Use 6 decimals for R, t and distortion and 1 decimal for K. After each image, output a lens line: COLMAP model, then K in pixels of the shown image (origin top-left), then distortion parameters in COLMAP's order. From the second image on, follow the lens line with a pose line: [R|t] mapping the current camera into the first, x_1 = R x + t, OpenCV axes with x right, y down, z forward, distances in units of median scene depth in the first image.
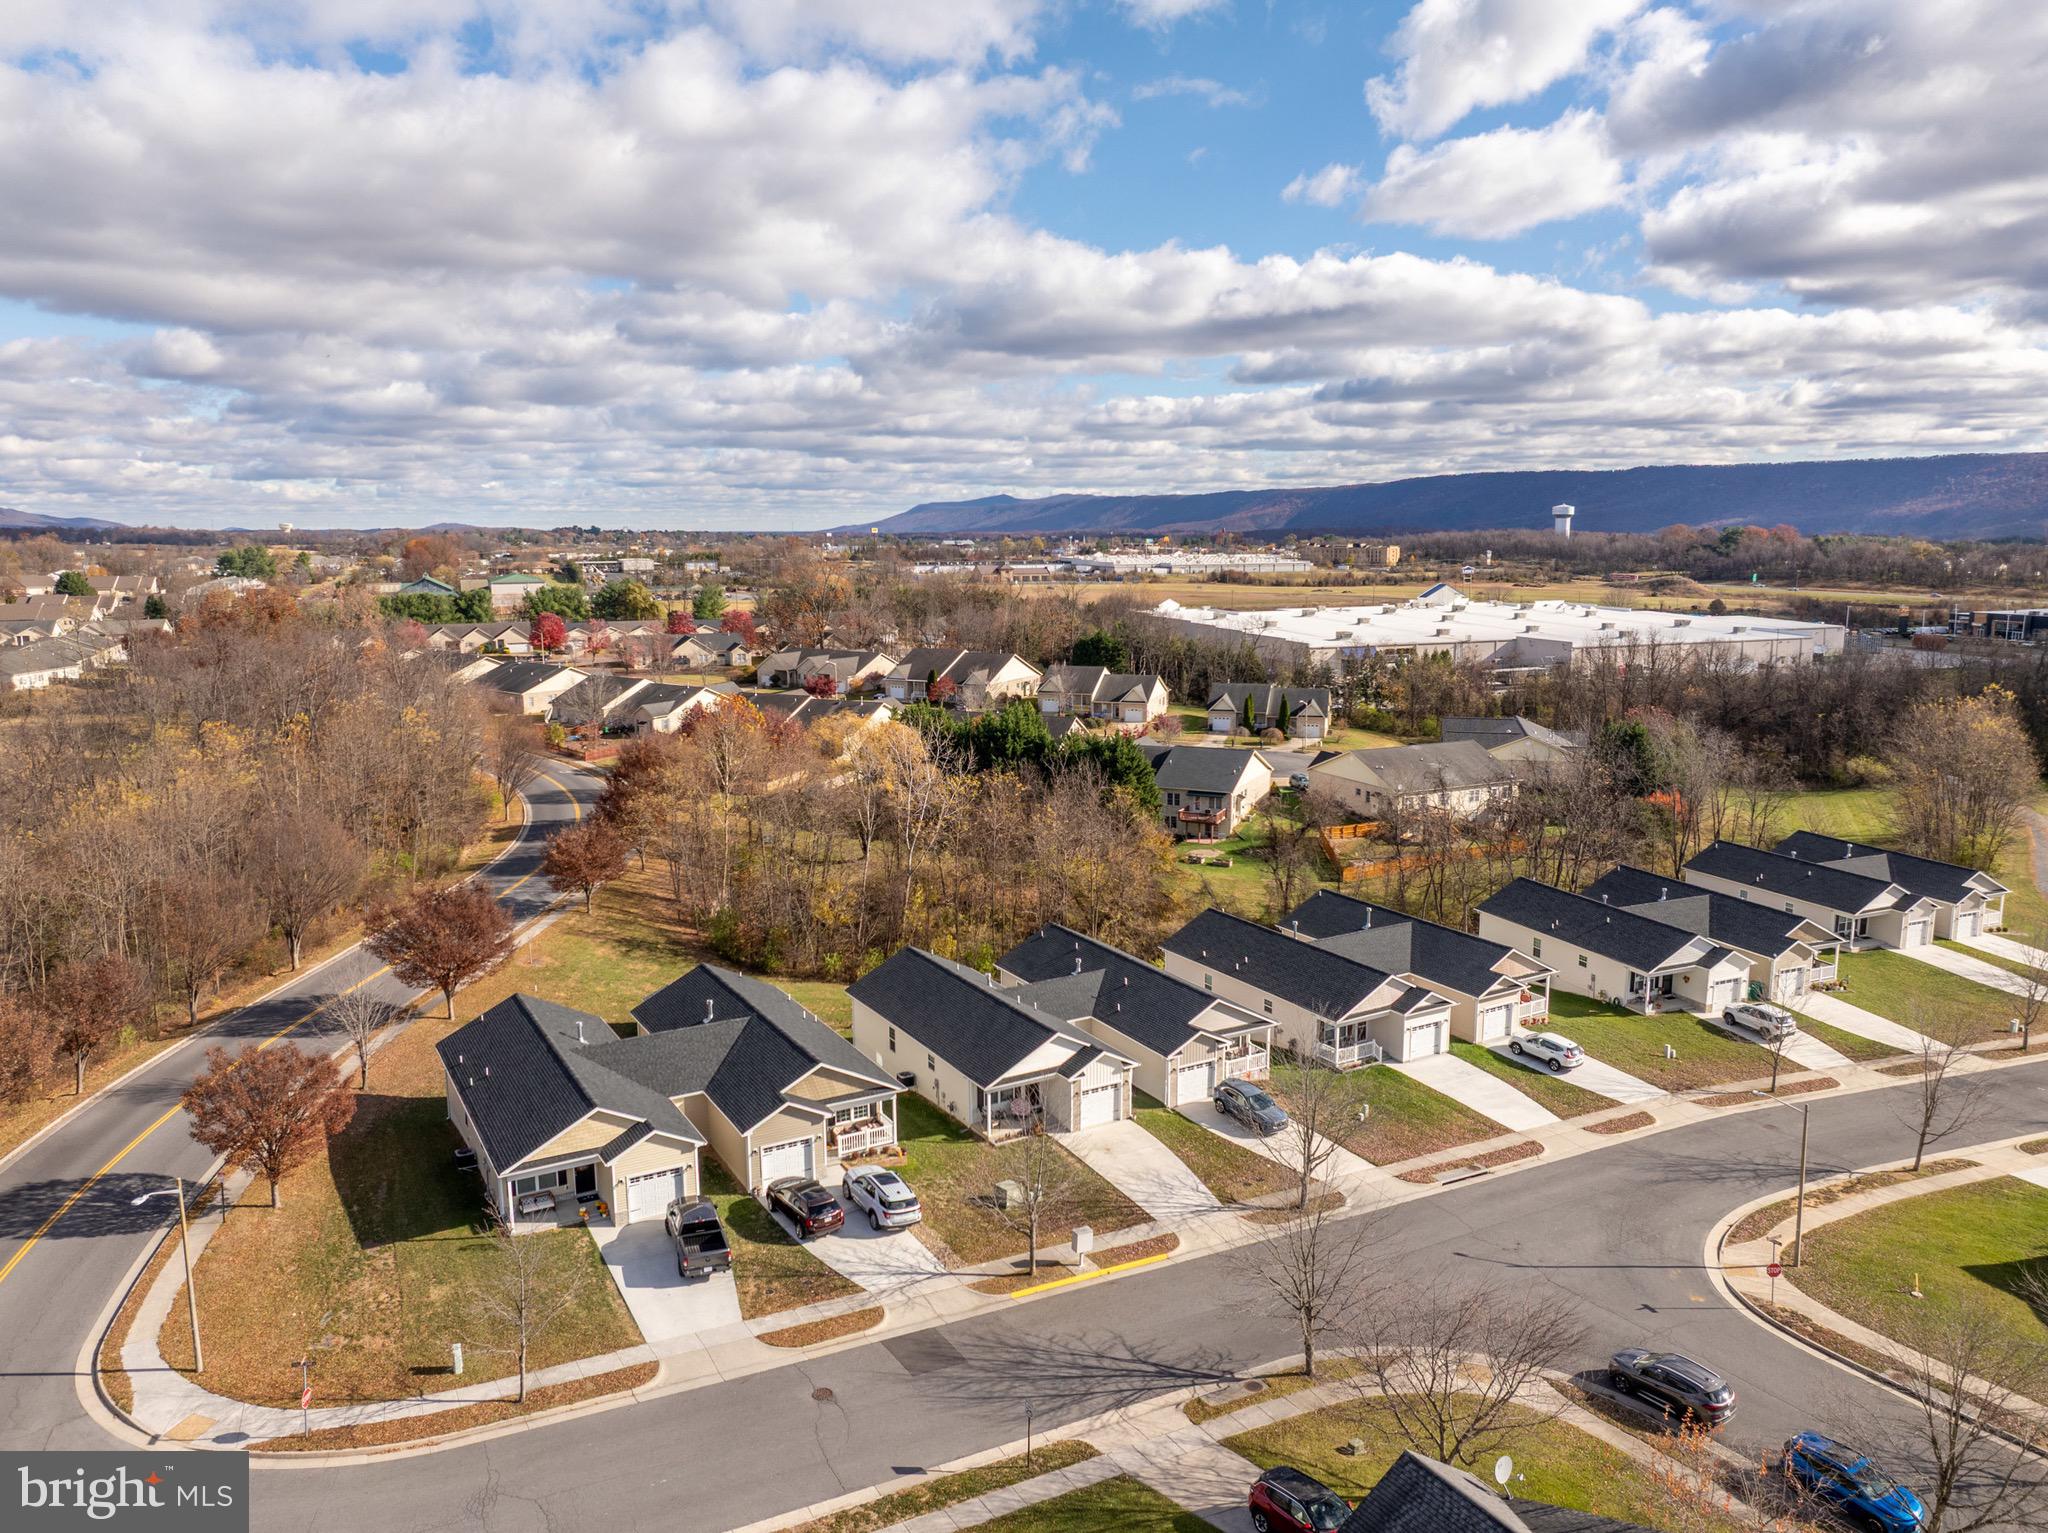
lens RADIAL K [[1439.6, 0, 1024.0], [0, 1439.6, 766.5], [0, 0, 1]] dist [-0.036316, 0.003277]
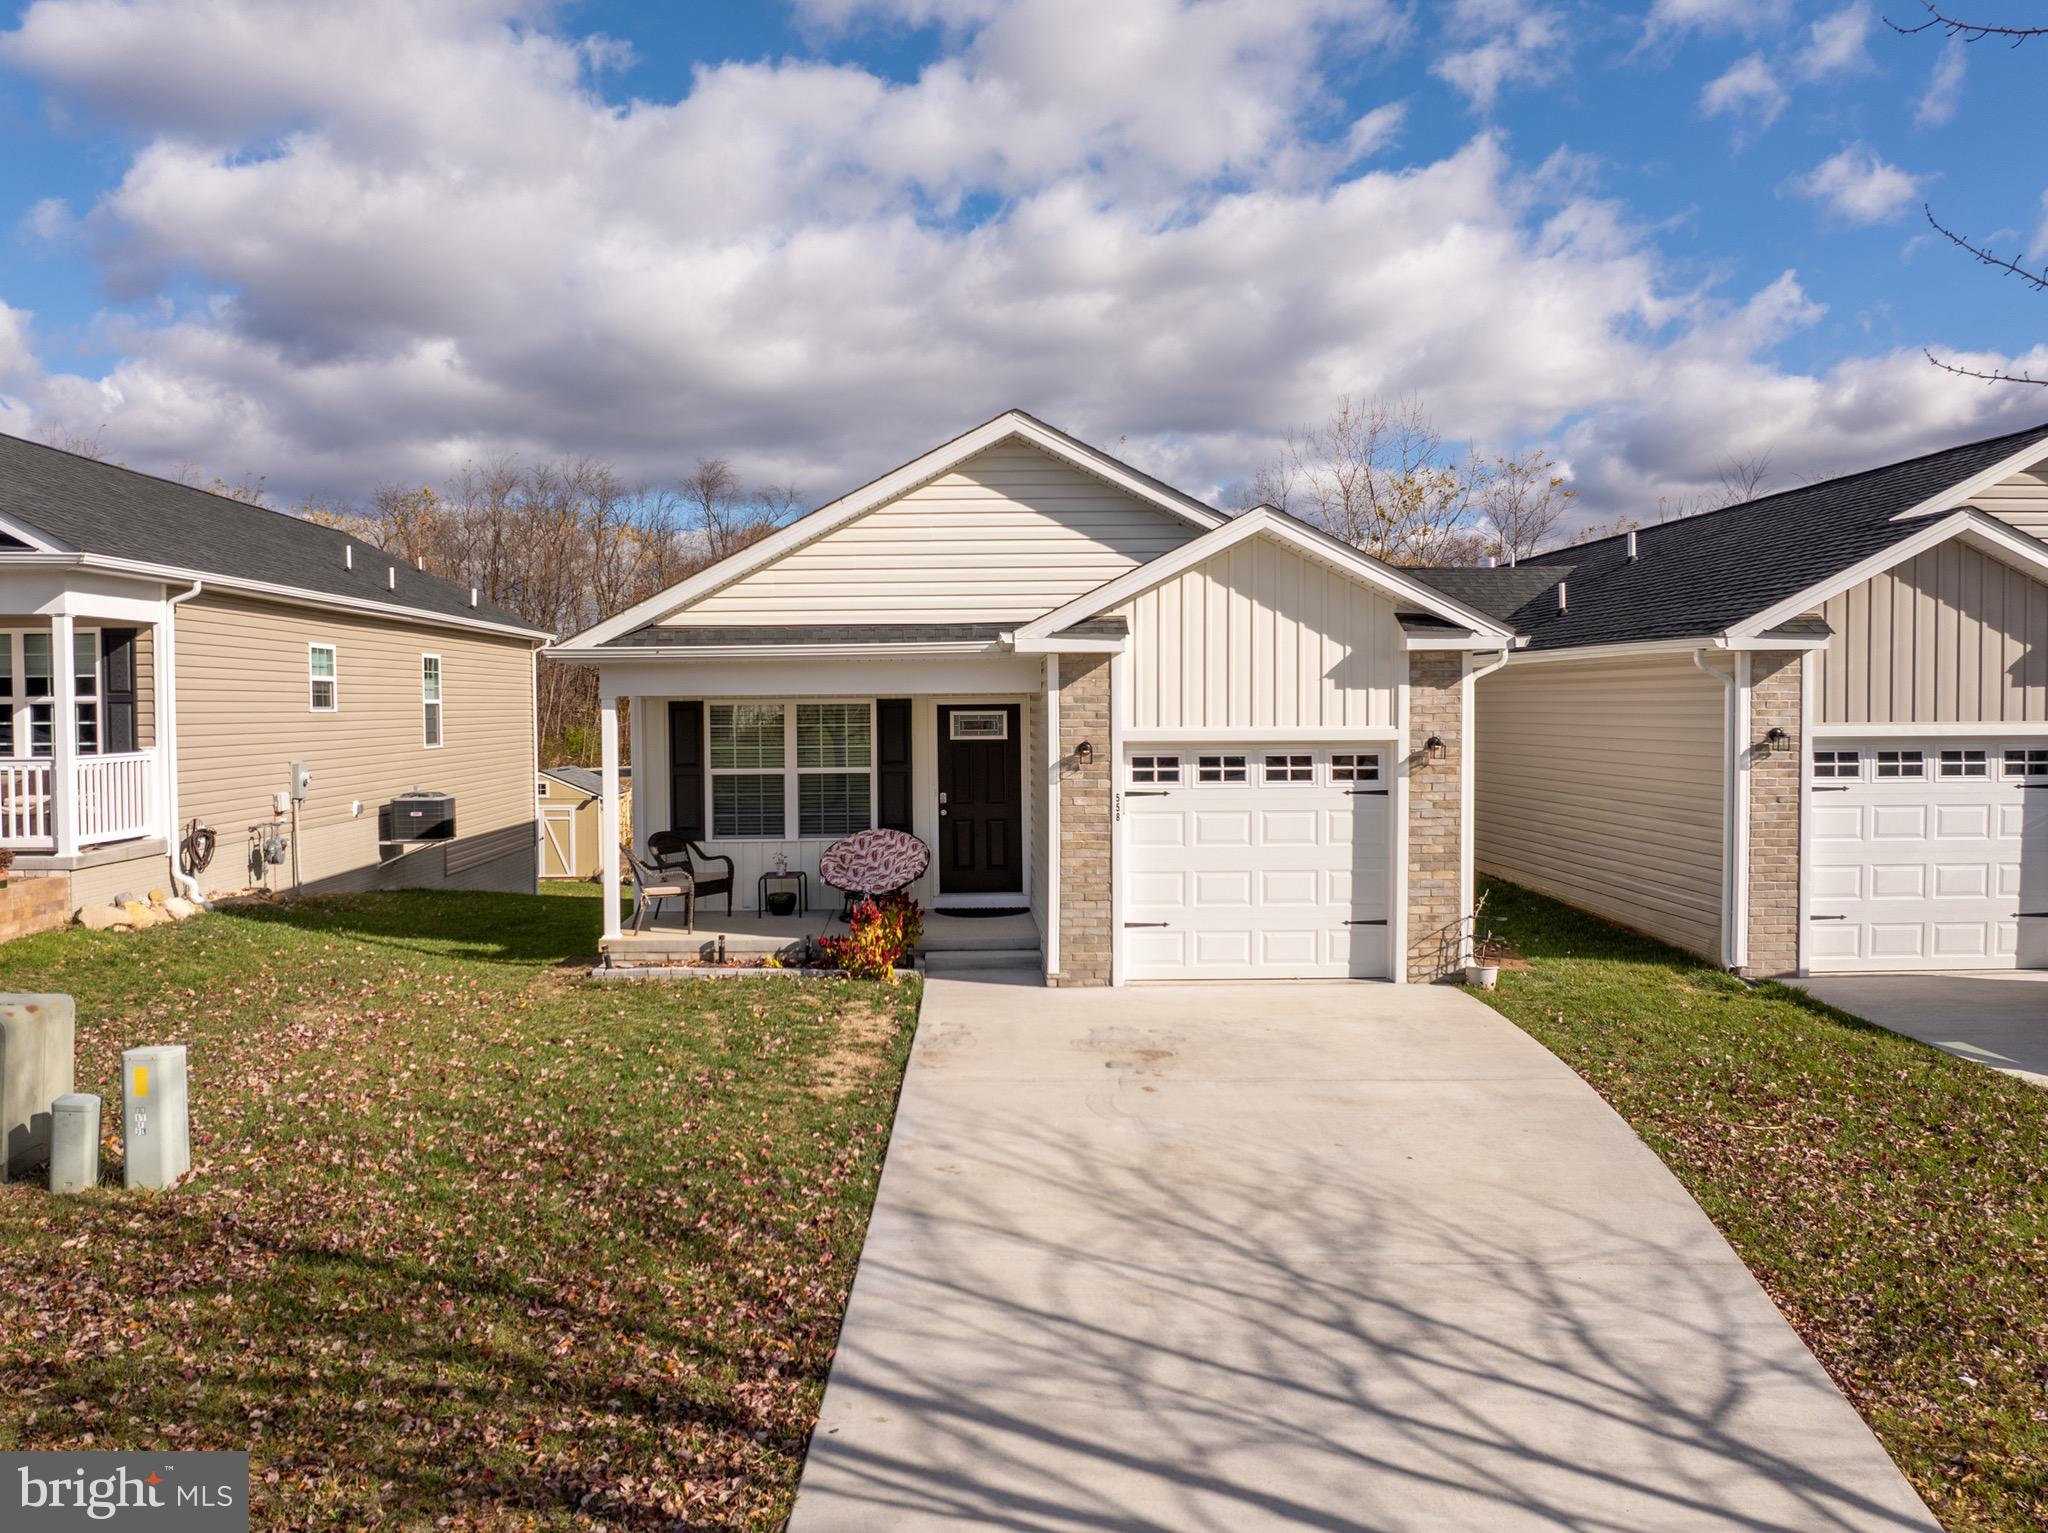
lens RADIAL K [[1439.6, 0, 1024.0], [0, 1439.6, 766.5], [0, 0, 1]] dist [-0.036316, 0.003277]
pose [[0.884568, 0.009740, -0.466310, 0.099417], [-0.066301, 0.992255, -0.105044, 0.225558], [0.461675, 0.123835, 0.878363, 0.774090]]
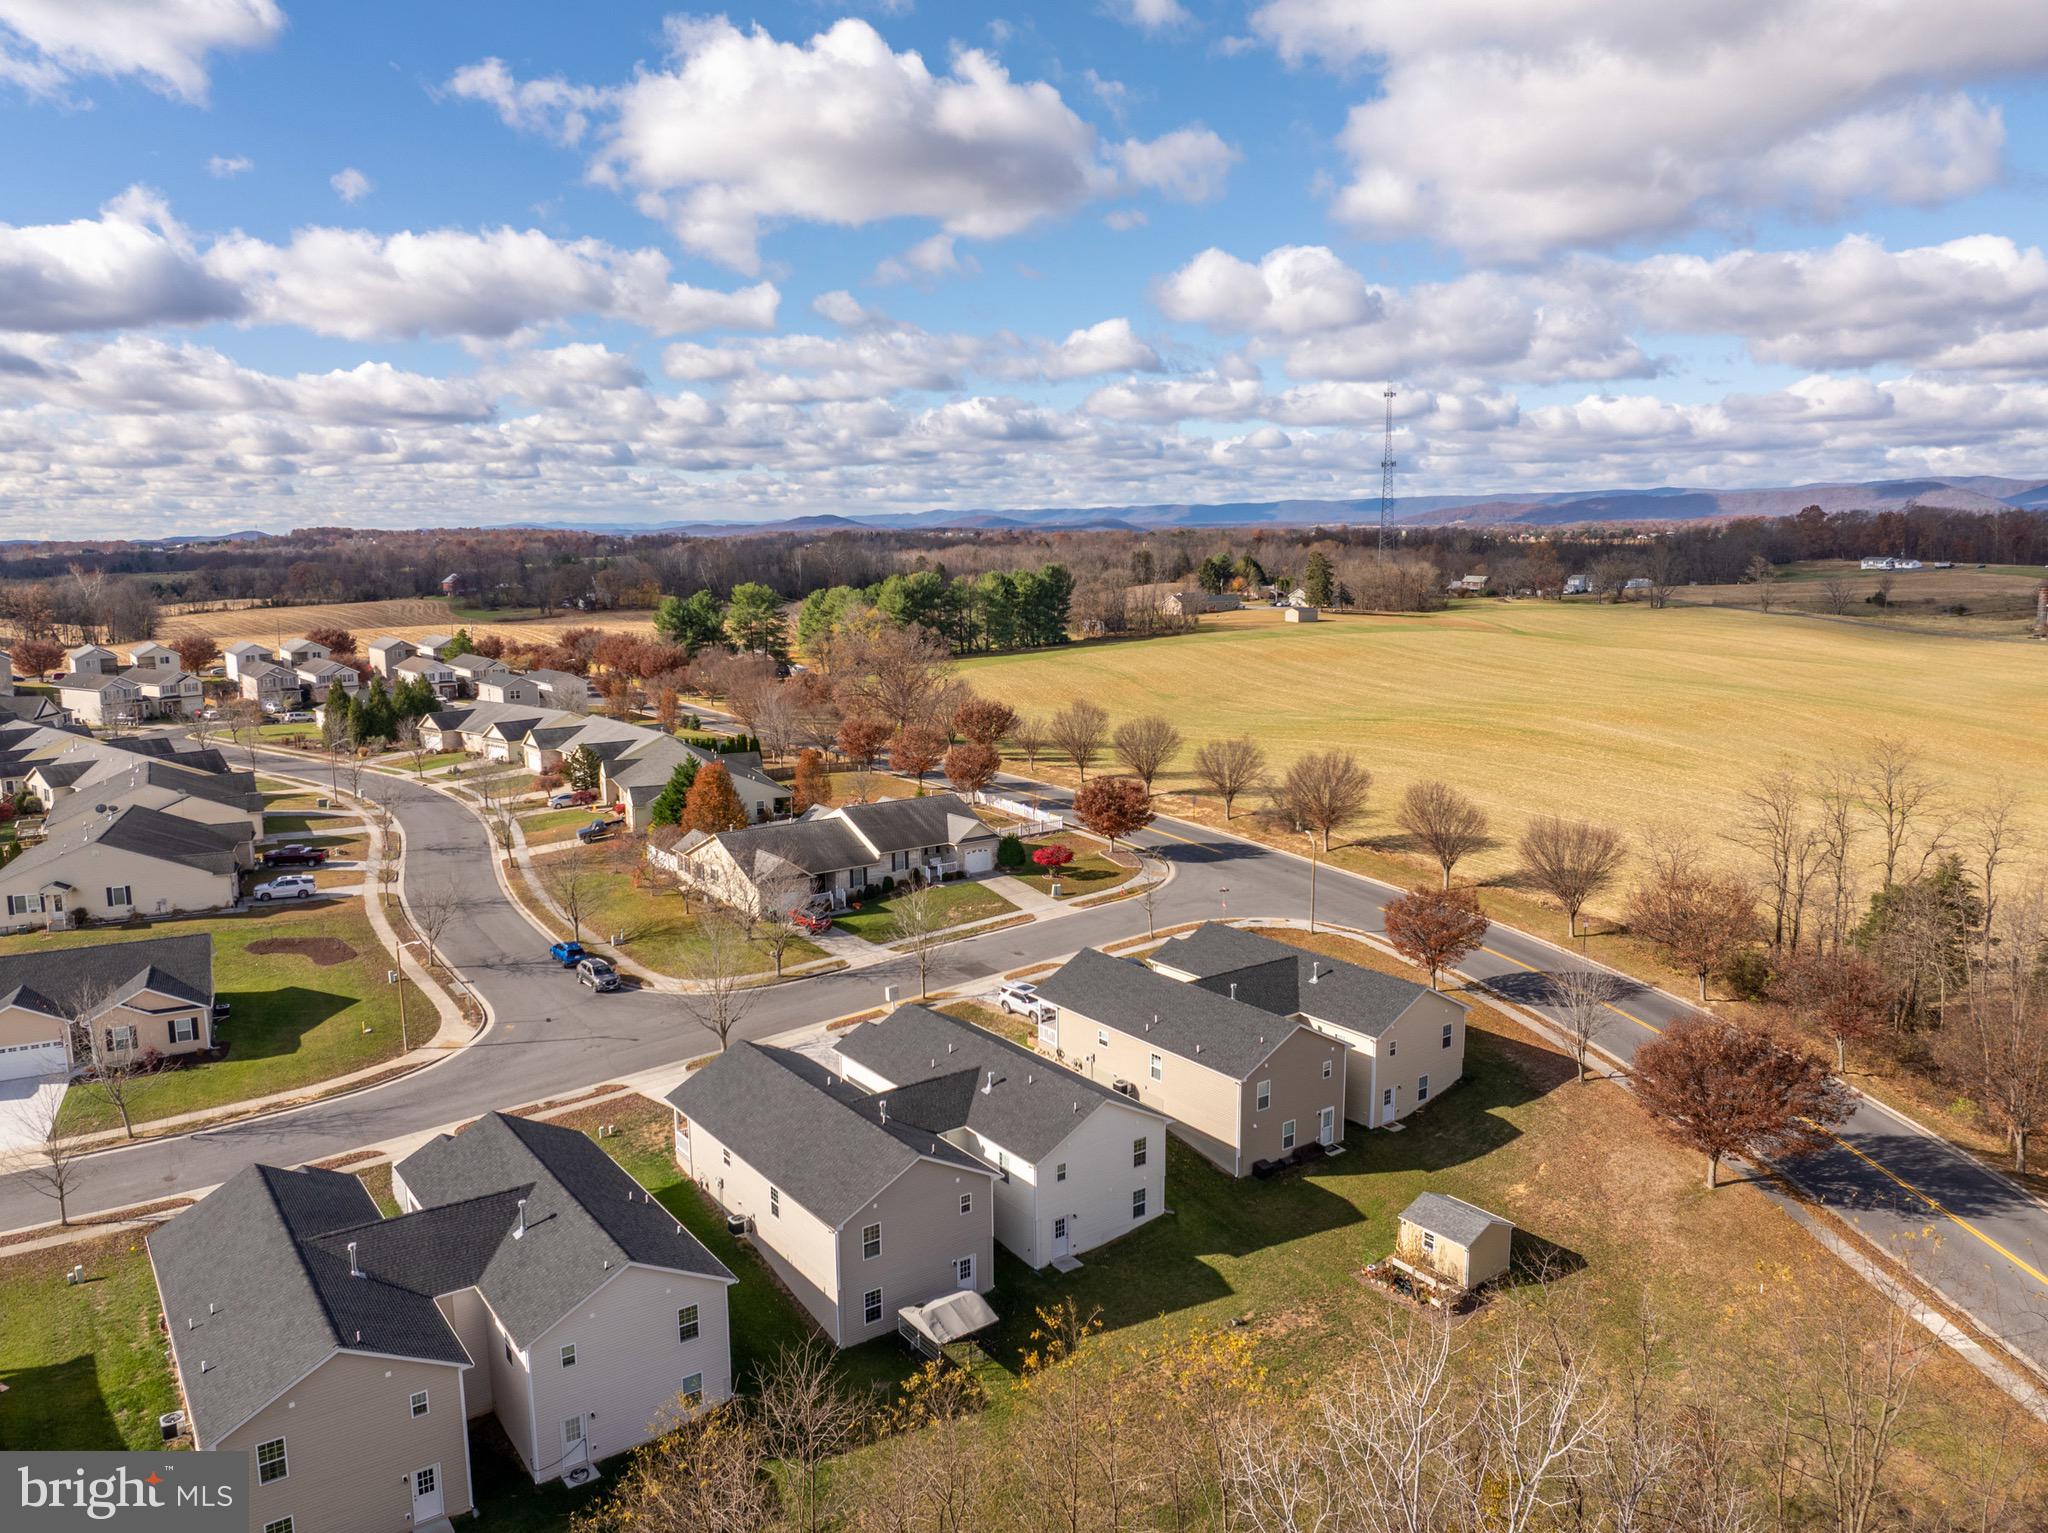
lens RADIAL K [[1439.6, 0, 1024.0], [0, 1439.6, 766.5], [0, 0, 1]] dist [-0.036316, 0.003277]
pose [[-0.994081, 0.027769, -0.105029, 0.041598], [-0.007405, 0.947213, 0.320519, -0.312964], [0.108386, 0.319399, -0.941401, 1.818838]]
